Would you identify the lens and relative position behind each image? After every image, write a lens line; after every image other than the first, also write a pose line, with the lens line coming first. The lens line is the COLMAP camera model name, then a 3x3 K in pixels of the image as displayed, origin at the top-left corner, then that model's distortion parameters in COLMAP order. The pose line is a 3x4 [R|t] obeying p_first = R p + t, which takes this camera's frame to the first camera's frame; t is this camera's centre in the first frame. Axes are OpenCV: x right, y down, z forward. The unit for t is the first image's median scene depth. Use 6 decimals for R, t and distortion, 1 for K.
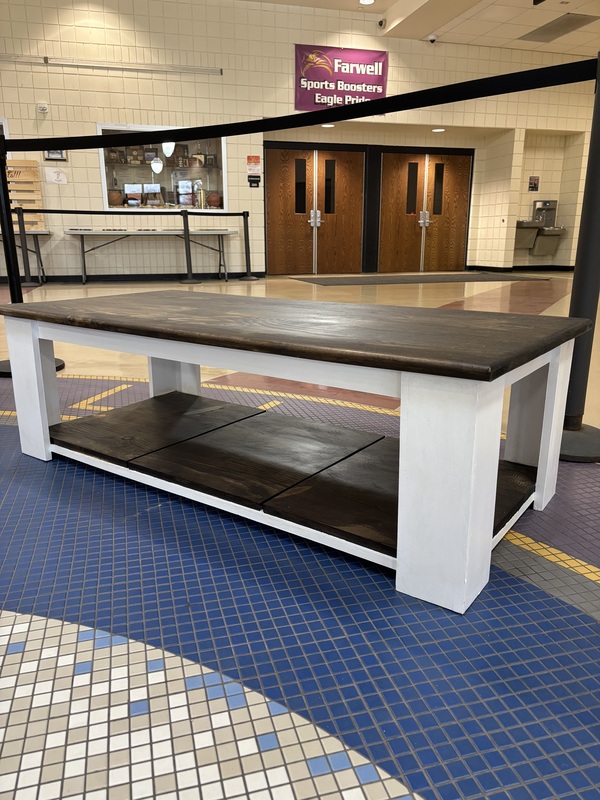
lens RADIAL K [[601.1, 0, 300.0], [0, 601.1, 400.0], [0, 0, 1]] dist [0.084444, -0.032872]
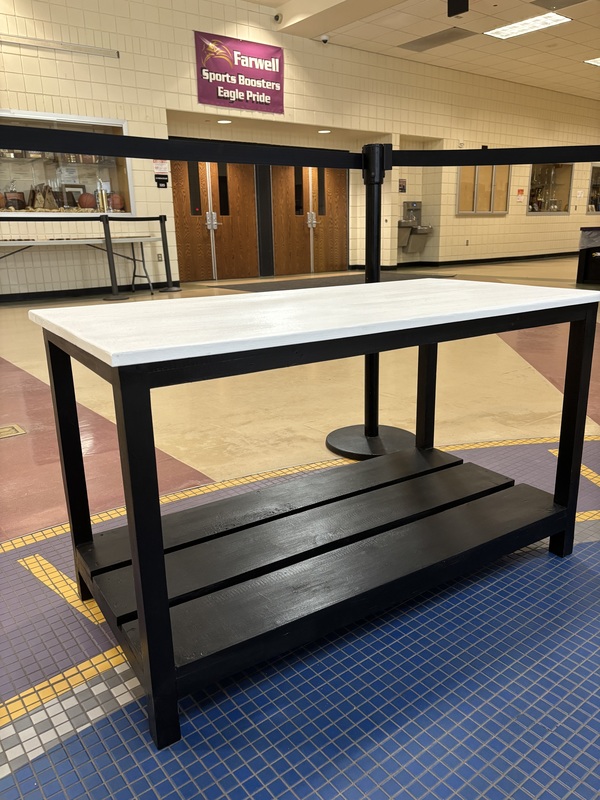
lens RADIAL K [[601.1, 0, 300.0], [0, 601.1, 400.0], [0, 0, 1]] dist [0.084444, -0.032872]
pose [[0.934619, -0.117047, 0.335837, -0.222319], [0.114777, 0.993033, 0.026676, -0.040142], [-0.336620, 0.013615, 0.941542, 0.090386]]
